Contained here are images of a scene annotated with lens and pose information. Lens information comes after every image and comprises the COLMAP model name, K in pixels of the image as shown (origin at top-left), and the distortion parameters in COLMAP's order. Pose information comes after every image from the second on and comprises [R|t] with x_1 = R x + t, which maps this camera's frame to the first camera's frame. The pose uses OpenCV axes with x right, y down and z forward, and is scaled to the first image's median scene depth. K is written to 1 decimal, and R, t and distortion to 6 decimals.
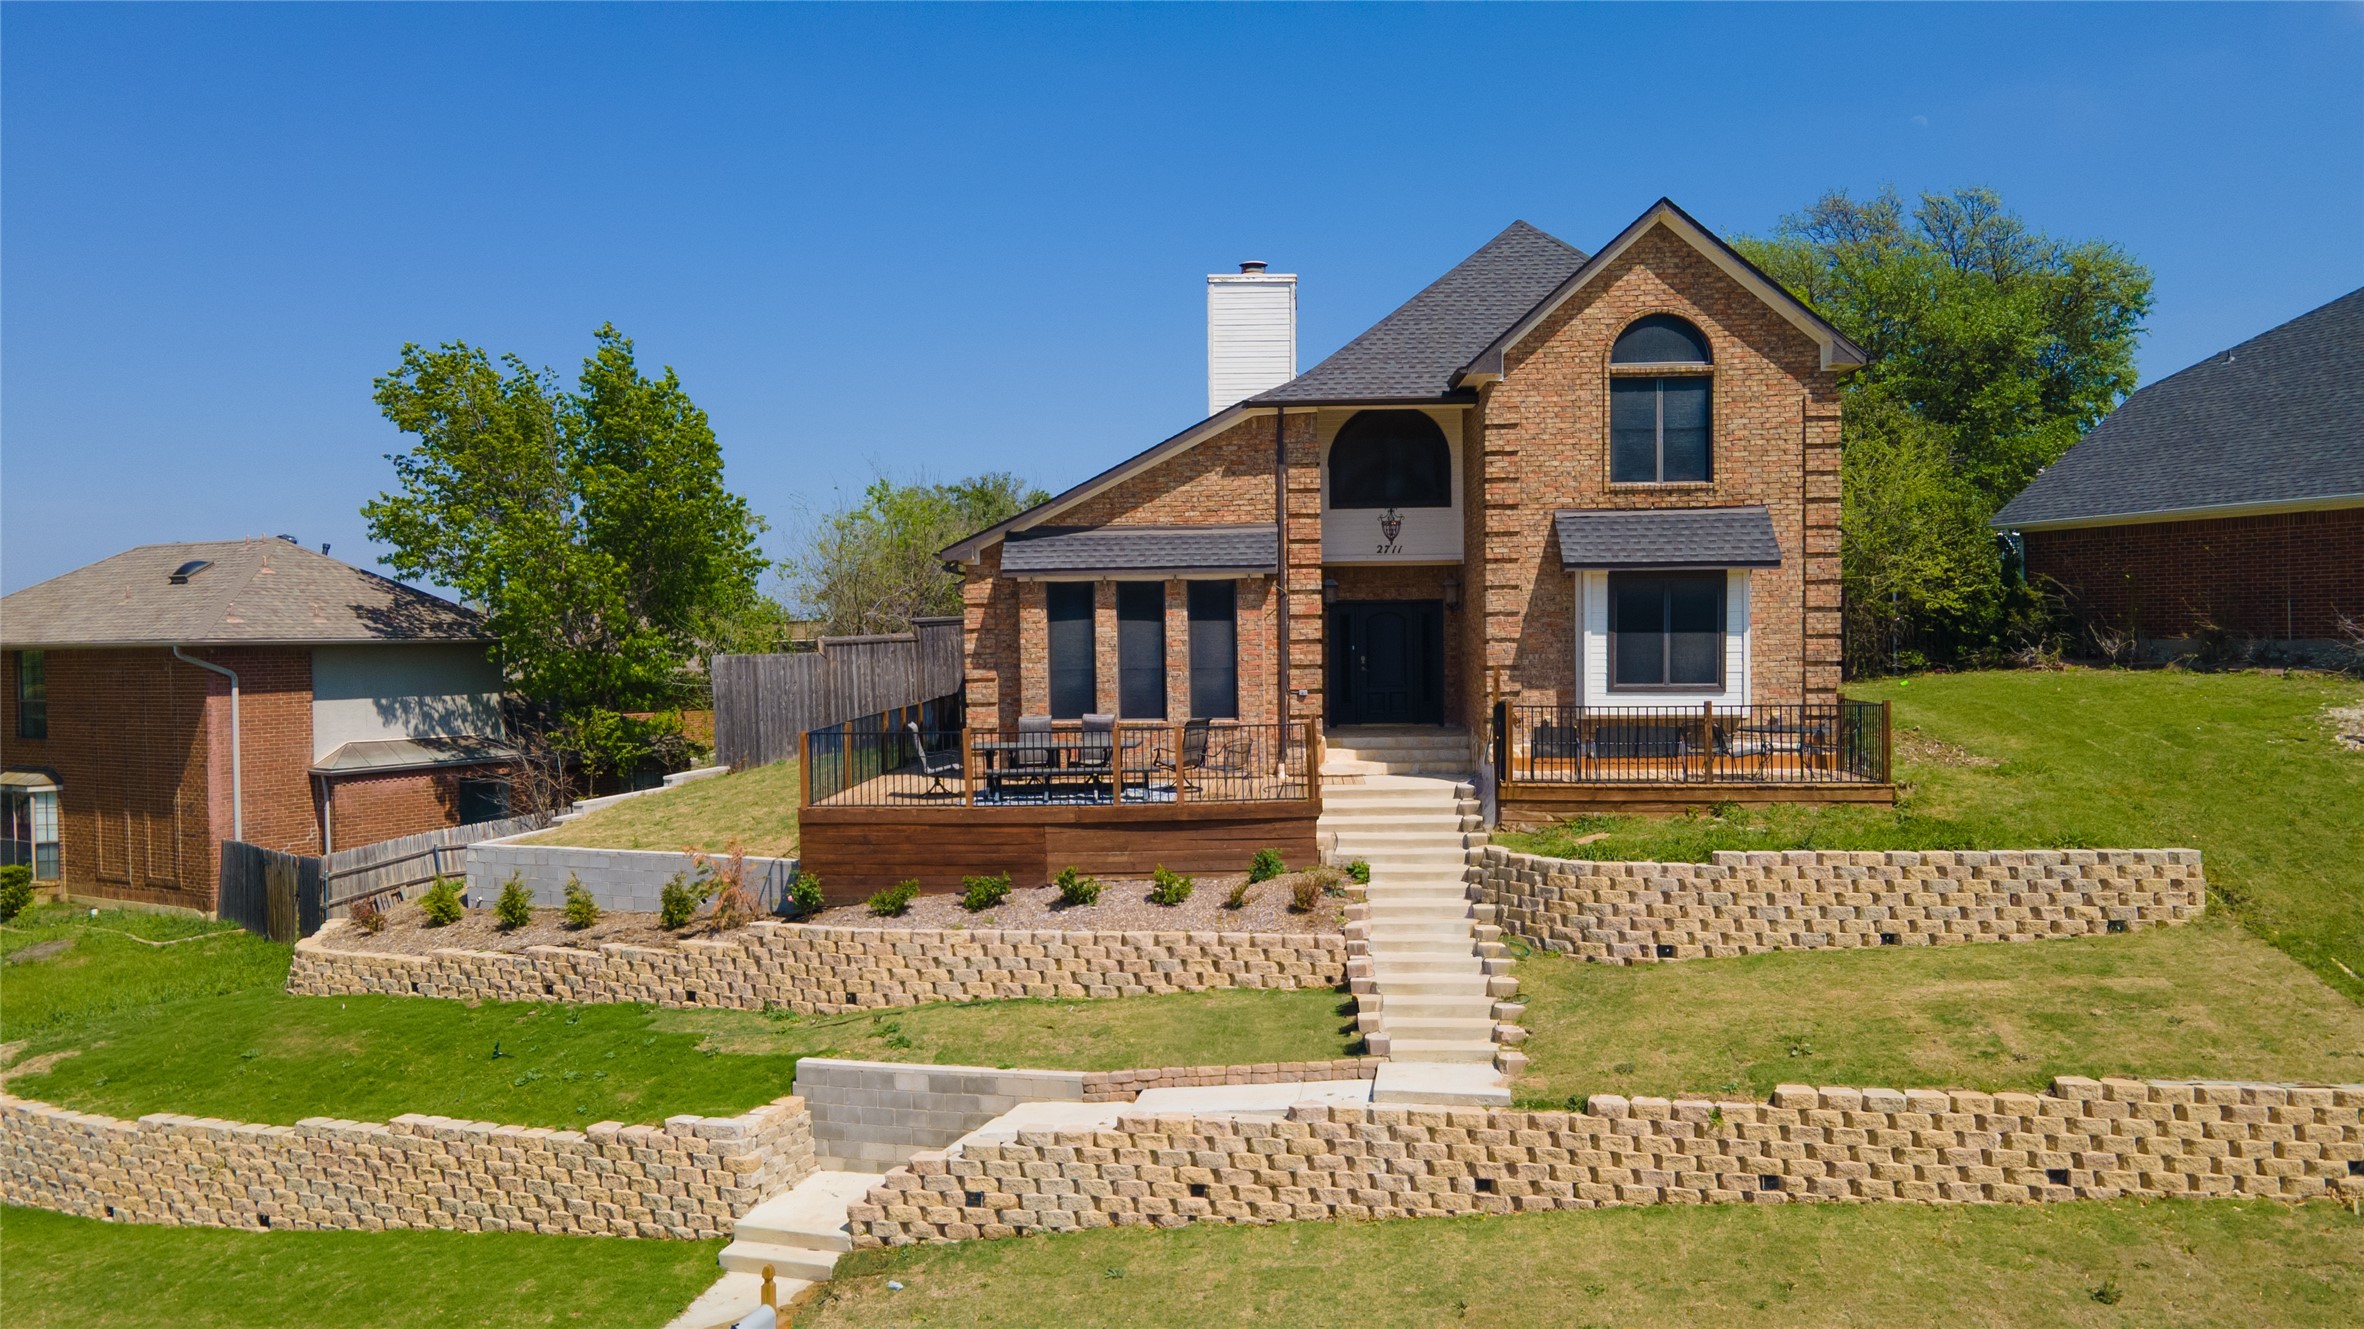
lens RADIAL K [[1762.4, 0, 1215.4], [0, 1762.4, 669.0], [0, 0, 1]] dist [0.046784, 0.007406]
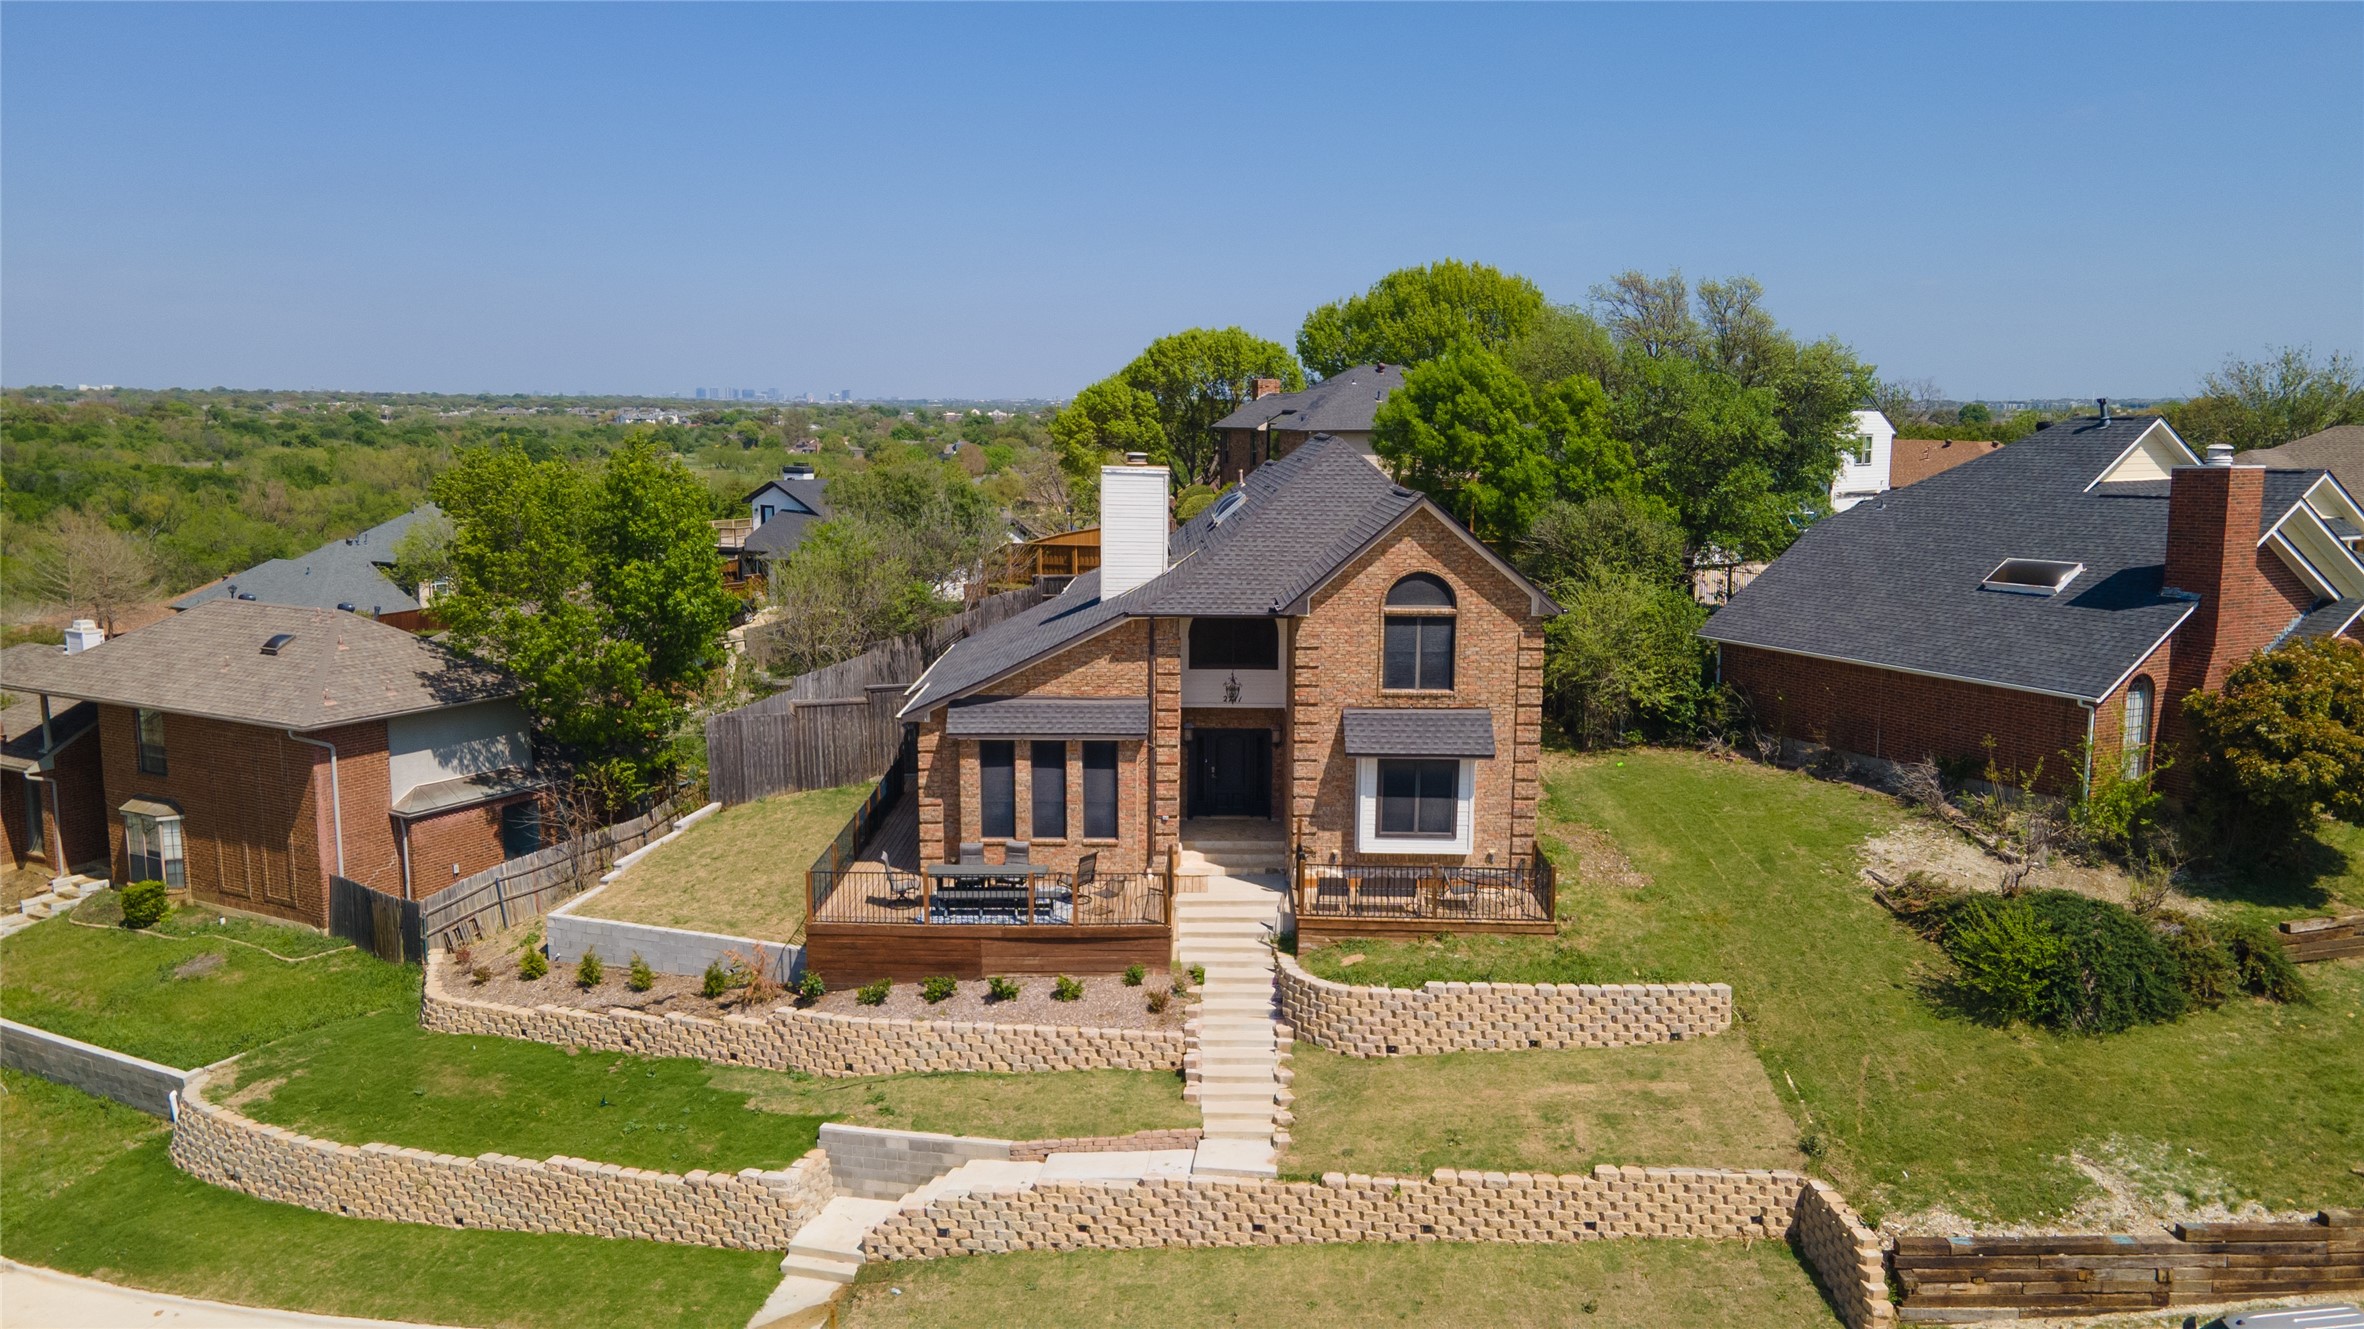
lens RADIAL K [[1762.4, 0, 1215.4], [0, 1762.4, 669.0], [0, 0, 1]] dist [0.046784, 0.007406]
pose [[0.998282, 0.011290, 0.057496, 0.010064], [-0.018305, 0.992240, 0.122985, -0.340567], [-0.055662, -0.123826, 0.990742, -0.449221]]
